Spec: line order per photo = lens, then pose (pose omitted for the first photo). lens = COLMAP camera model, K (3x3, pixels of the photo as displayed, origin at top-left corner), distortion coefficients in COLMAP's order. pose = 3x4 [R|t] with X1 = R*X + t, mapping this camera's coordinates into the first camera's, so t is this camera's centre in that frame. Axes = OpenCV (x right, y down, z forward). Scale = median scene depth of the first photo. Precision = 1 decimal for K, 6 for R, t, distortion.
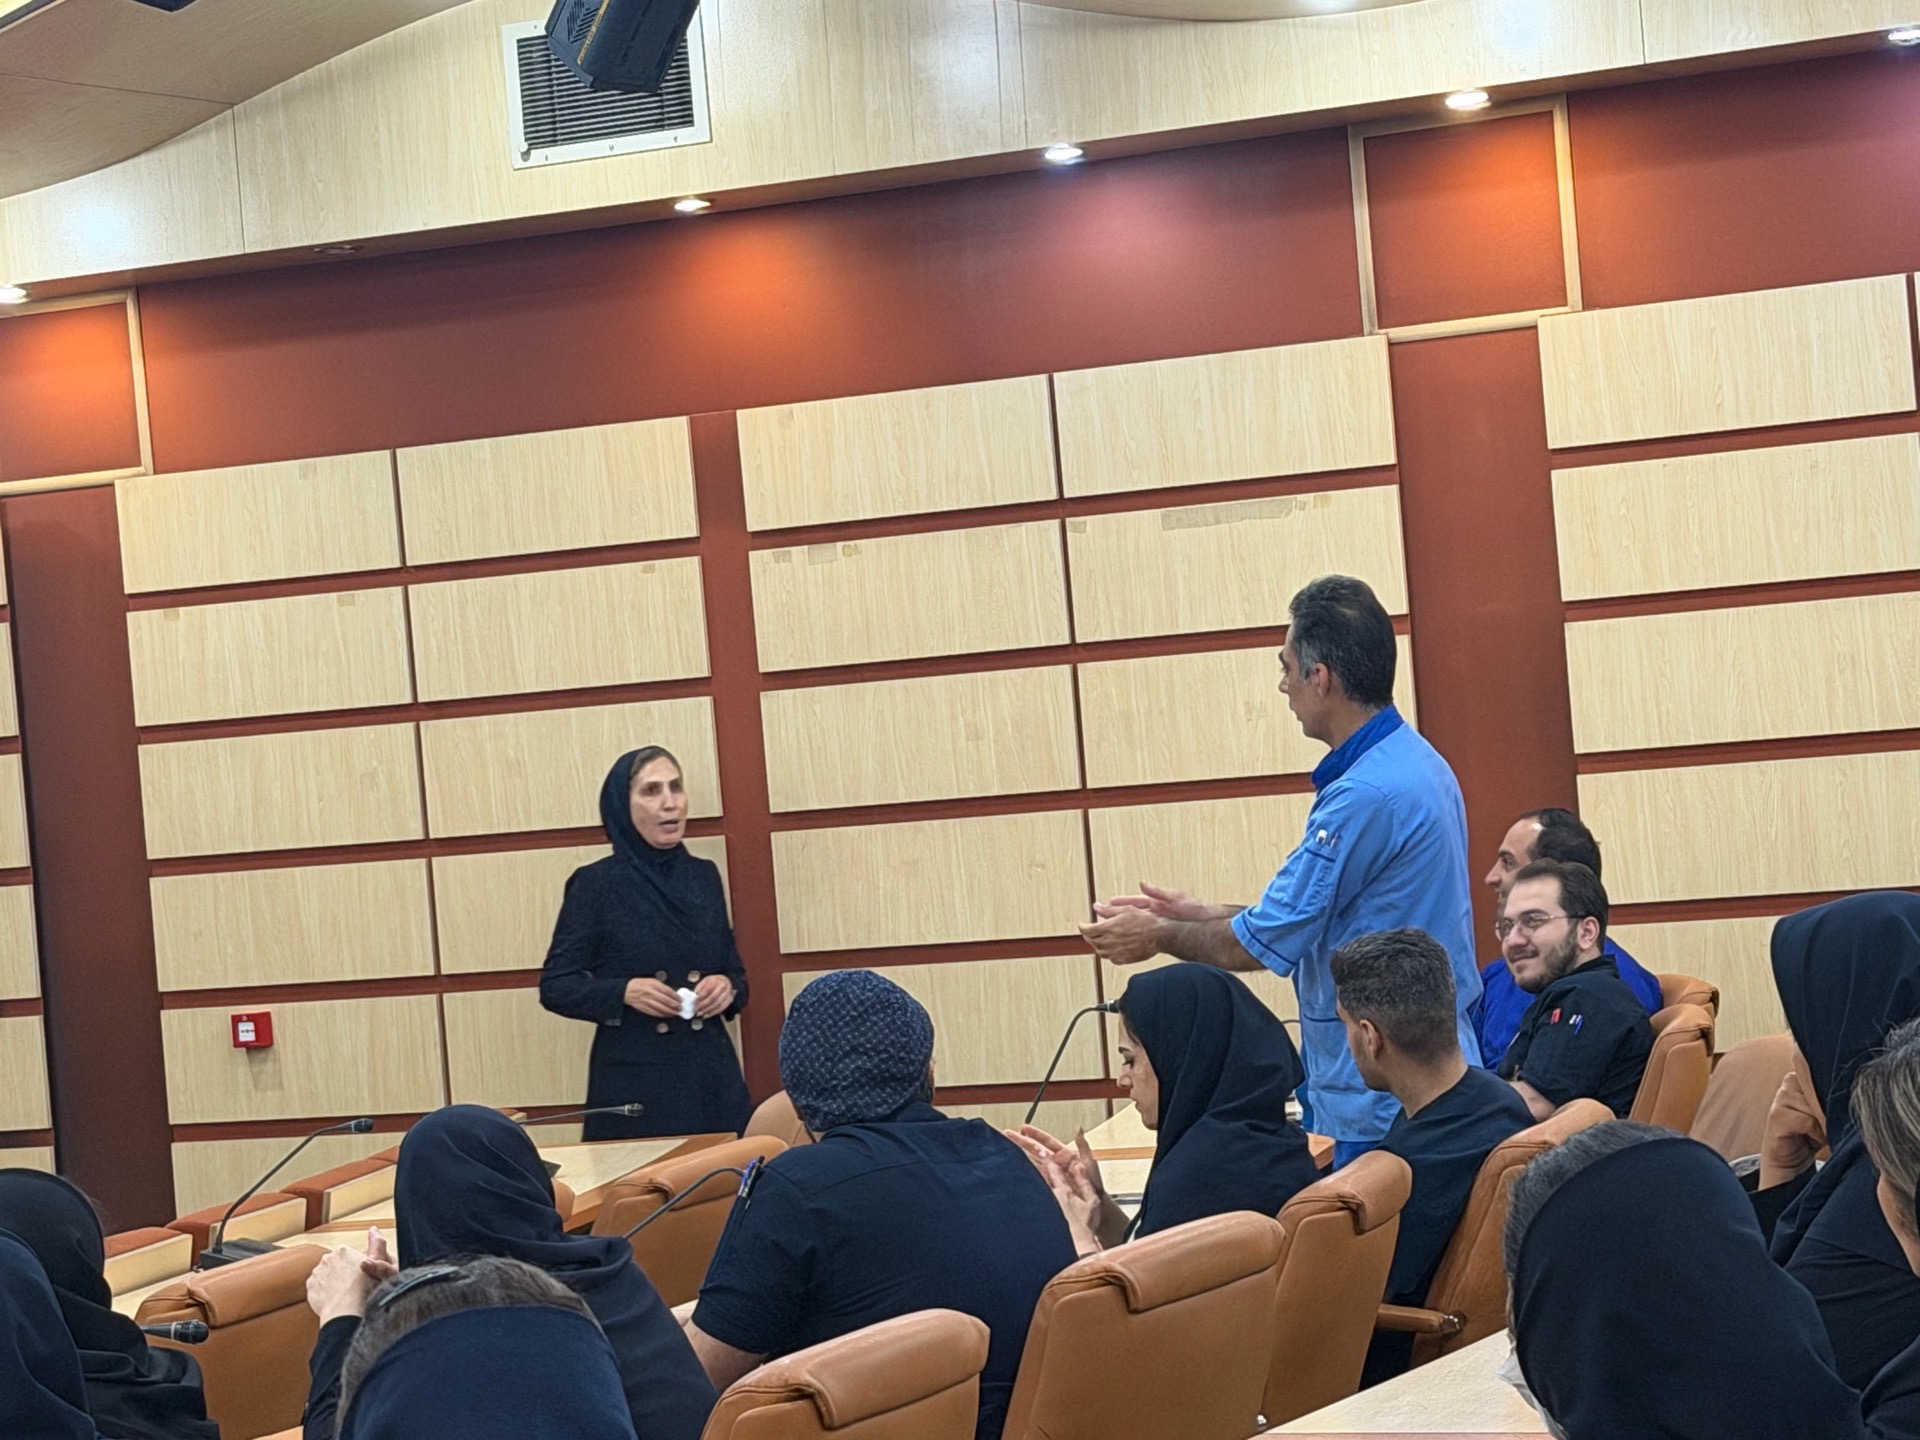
lens RADIAL K [[5047.1, 0, 960.0], [0, 5047.1, 720.0], [0, 0, 1]] dist [0.267075, 0.079870]
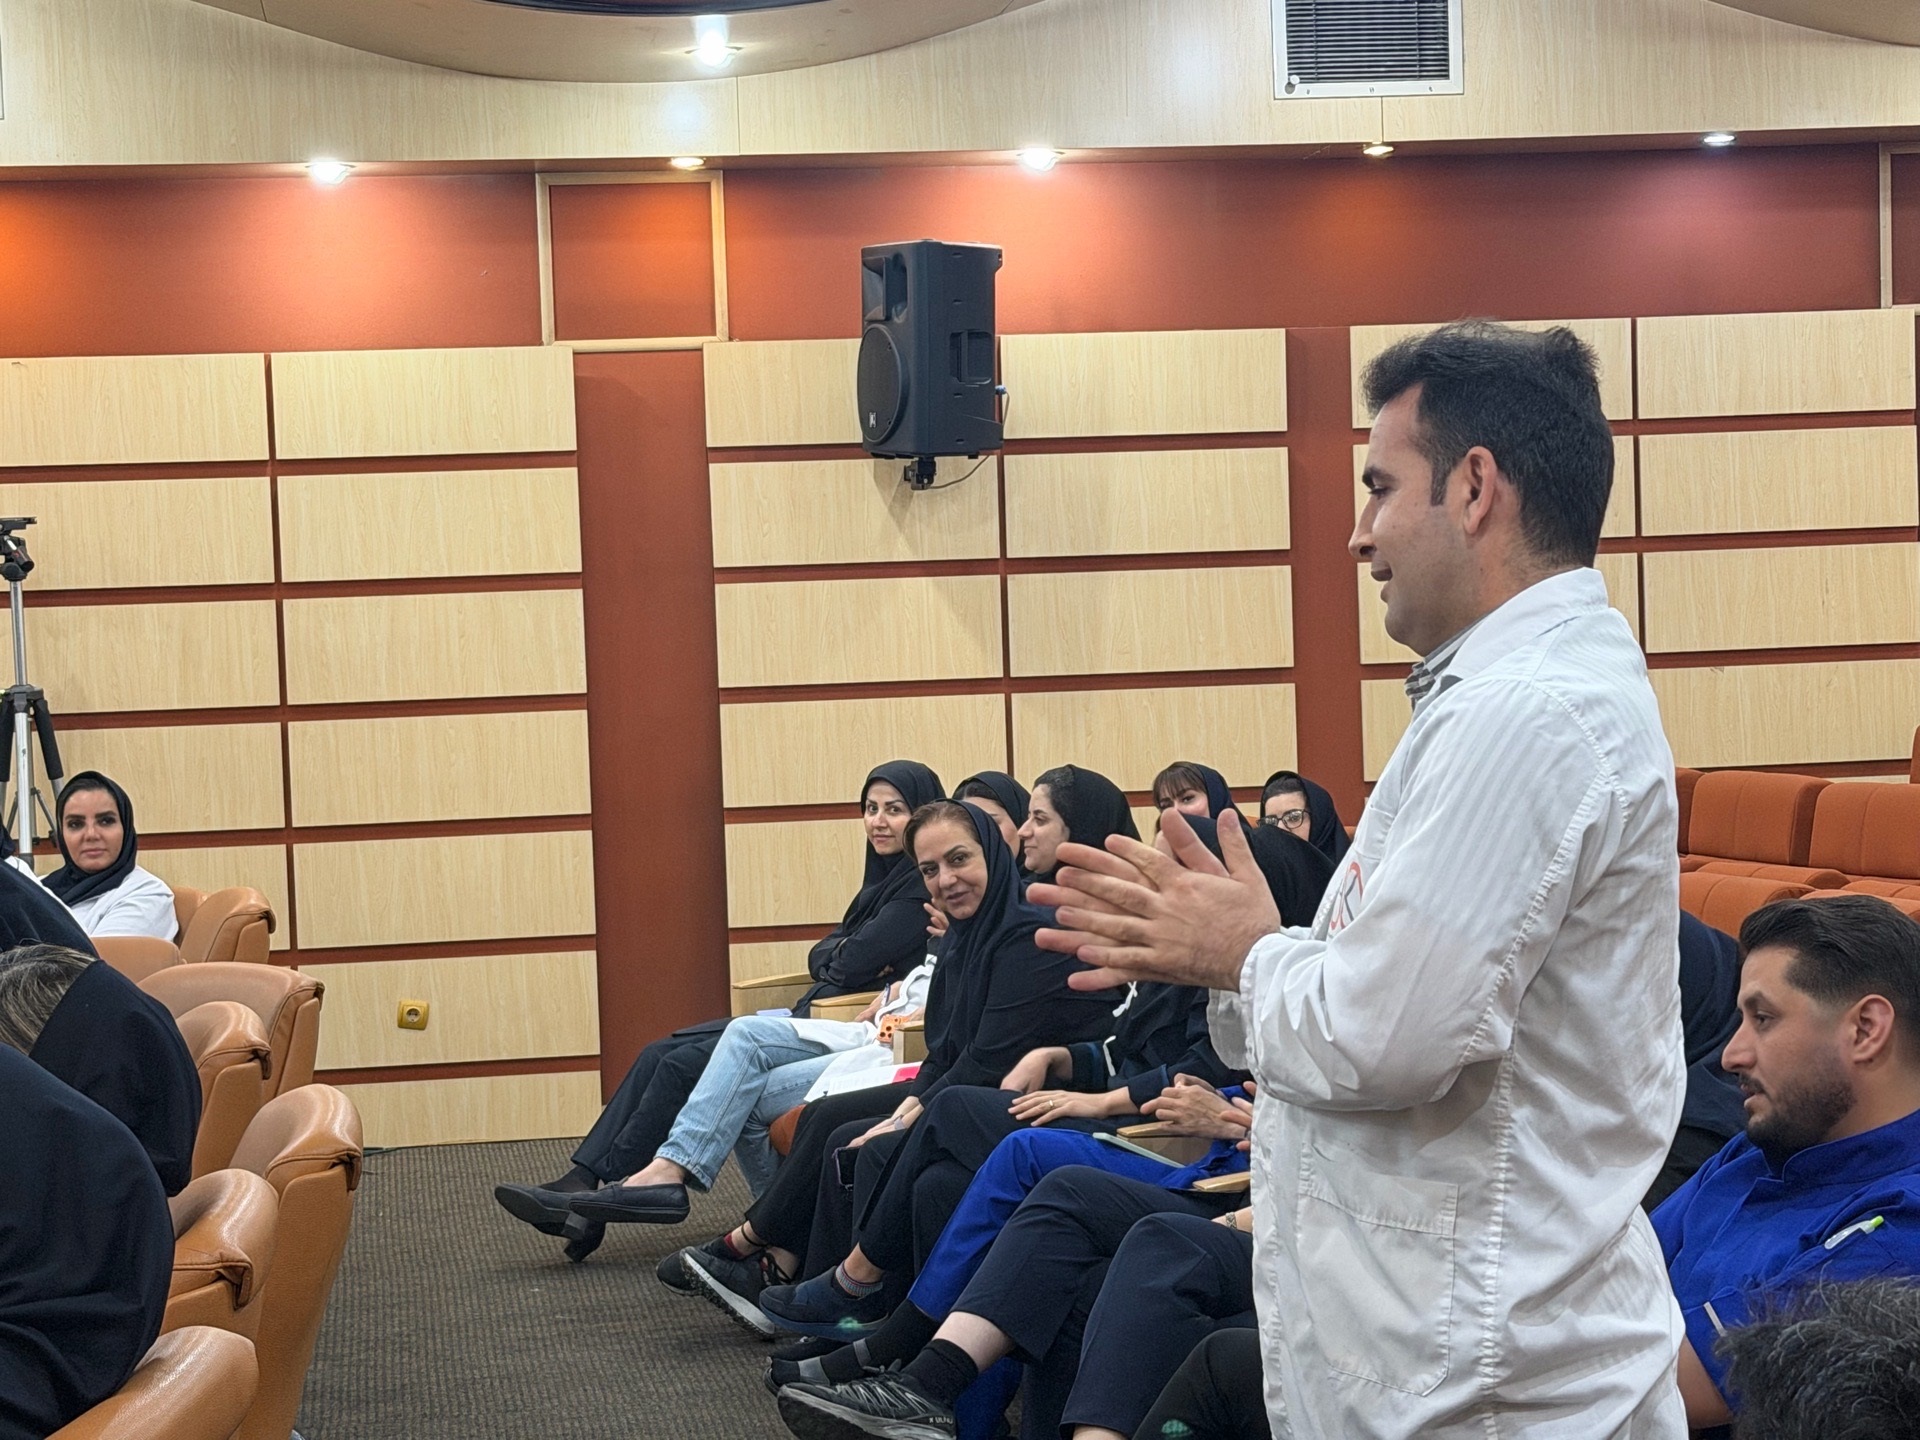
lens RADIAL K [[3787.9, 0, 960.0], [0, 3787.9, 720.0], [0, 0, 1]] dist [0.154493, -0.424406]
pose [[0.838623, 0.036730, 0.543473, -0.260520], [-0.033038, 0.999317, -0.016558, 0.021368], [-0.543710, -0.004069, 0.839264, 0.128933]]
